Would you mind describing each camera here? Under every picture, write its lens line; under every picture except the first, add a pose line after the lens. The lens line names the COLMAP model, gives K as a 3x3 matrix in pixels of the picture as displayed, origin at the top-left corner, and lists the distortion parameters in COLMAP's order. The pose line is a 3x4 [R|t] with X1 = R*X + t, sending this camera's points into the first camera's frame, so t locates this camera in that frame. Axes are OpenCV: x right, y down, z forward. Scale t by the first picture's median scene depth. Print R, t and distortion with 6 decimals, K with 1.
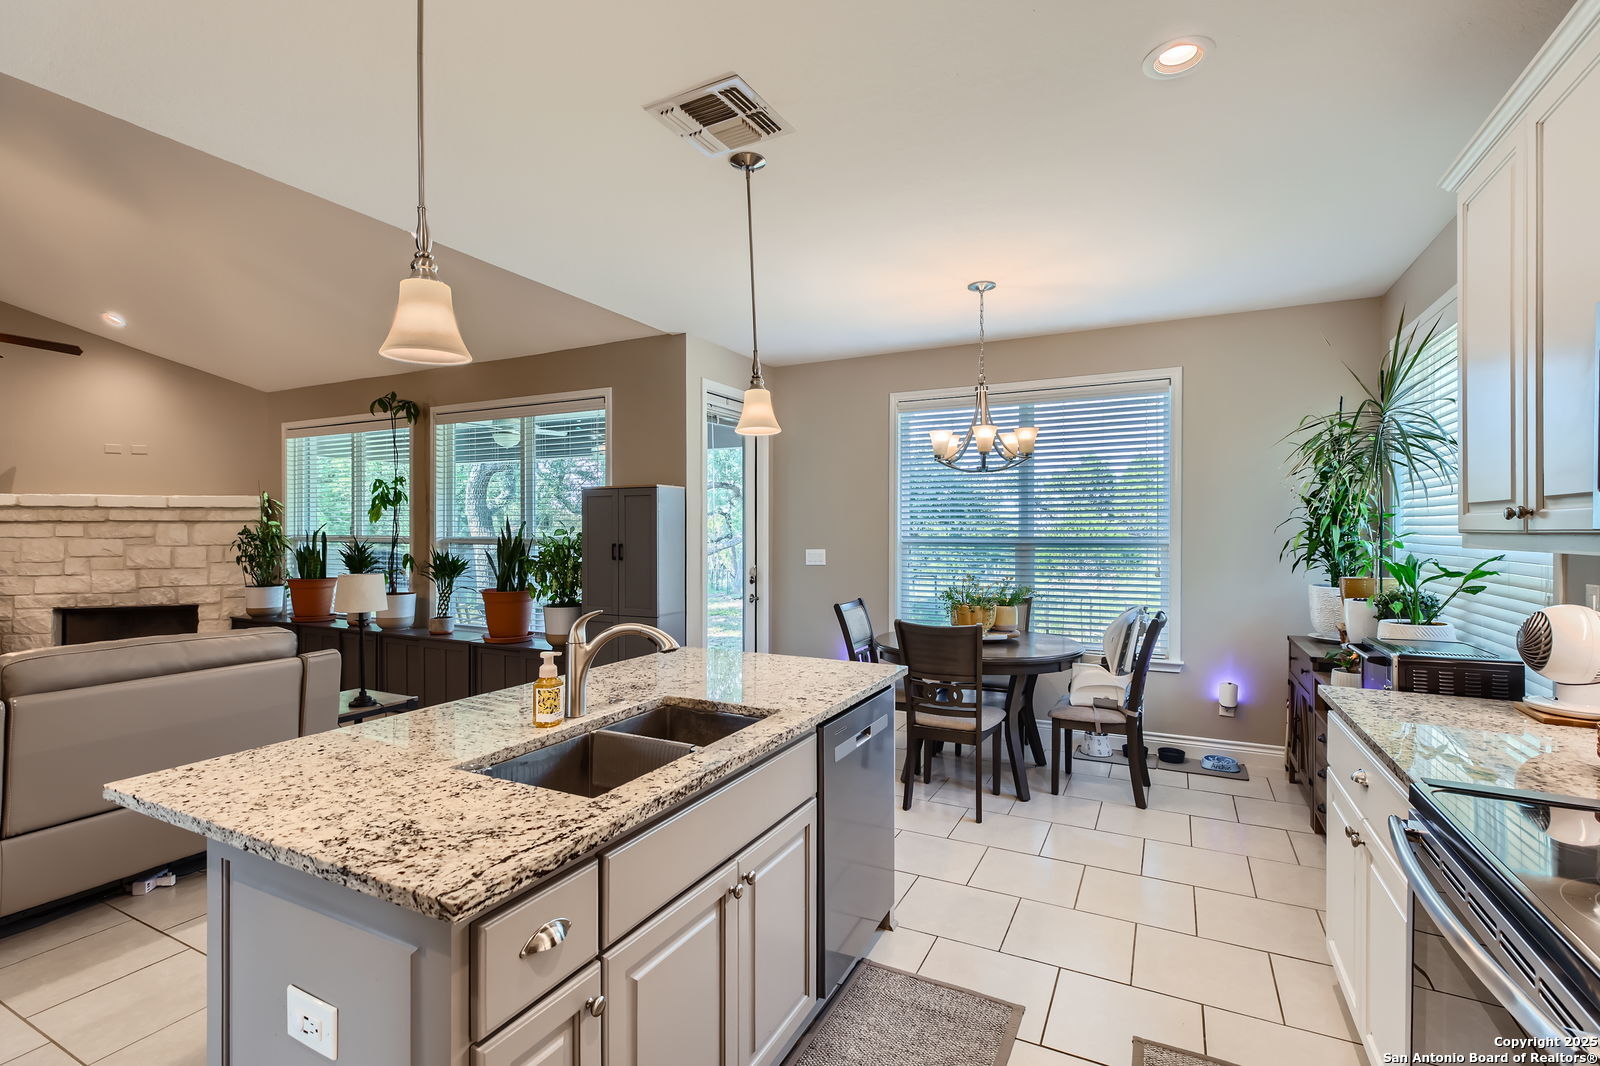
lens RADIAL K [[731.0, 0, 802.8], [0, 731.0, 528.5], [0, 0, 1]] dist [-0.002121, -0.000745]
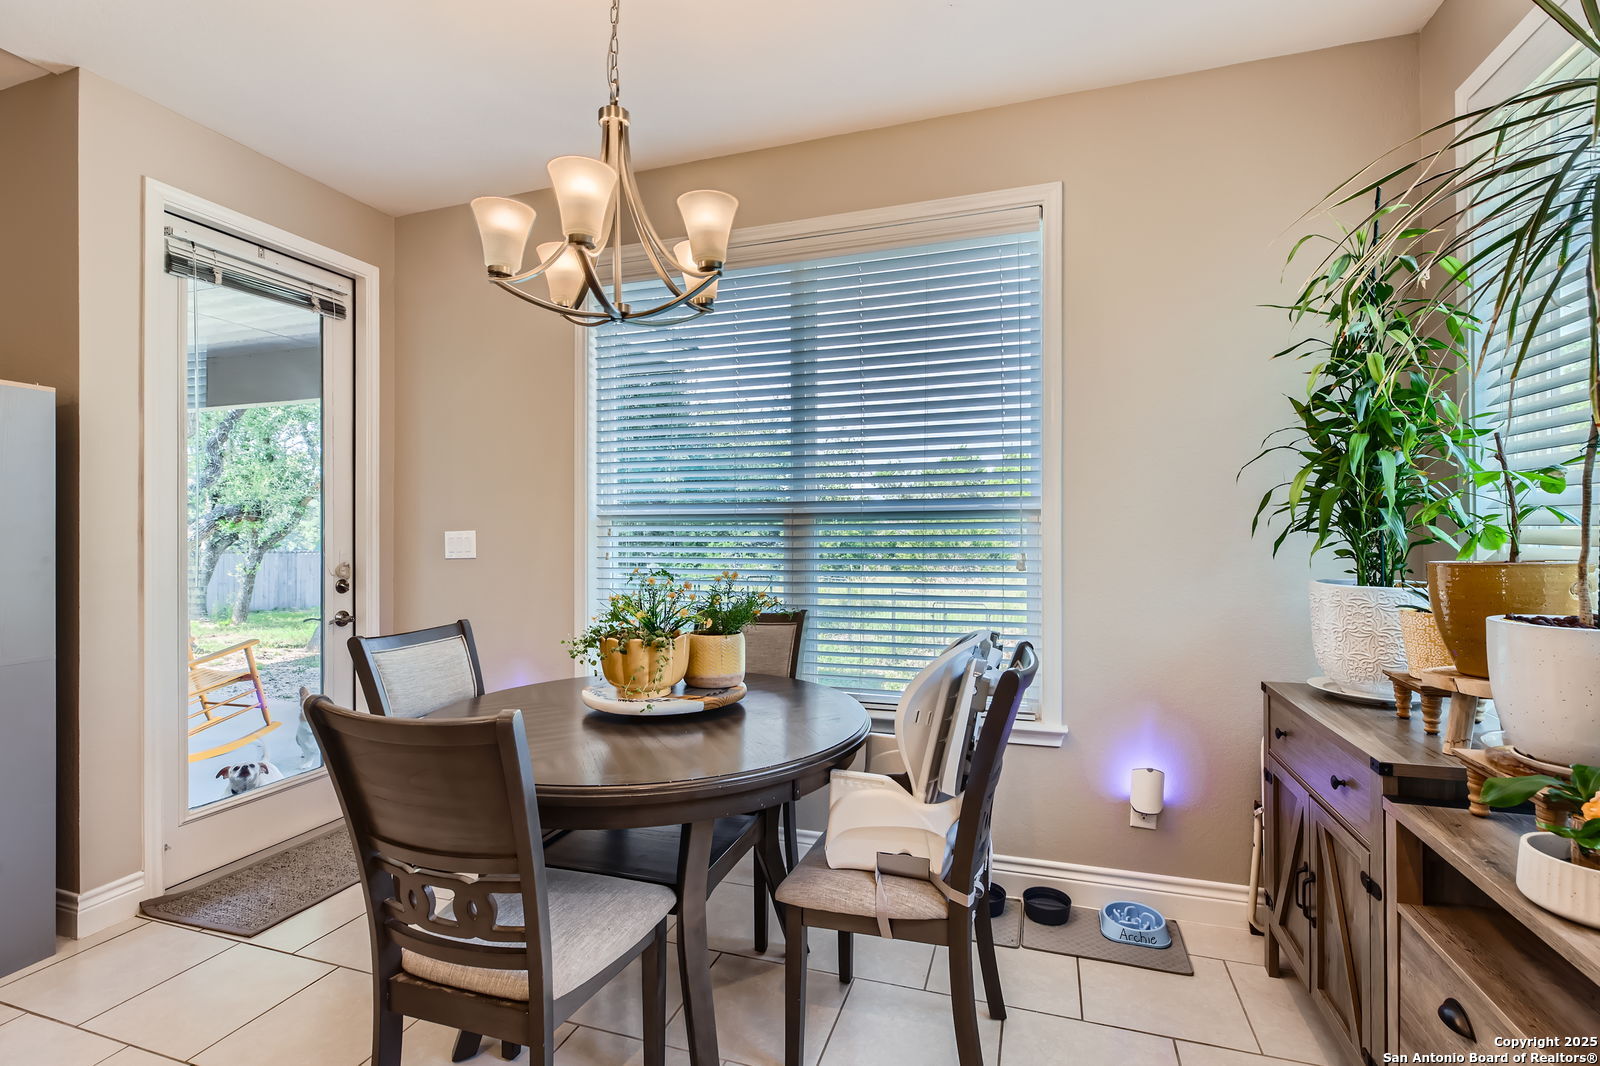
lens RADIAL K [[731.0, 0, 799.8], [0, 731.0, 527.9], [0, 0, 1]] dist [-0.002121, -0.000745]
pose [[0.989291, -0.003217, 0.145924, 0.265858], [0.003727, 0.999988, -0.003220, 0.039165], [-0.145912, 0.003730, 0.989291, 0.531478]]
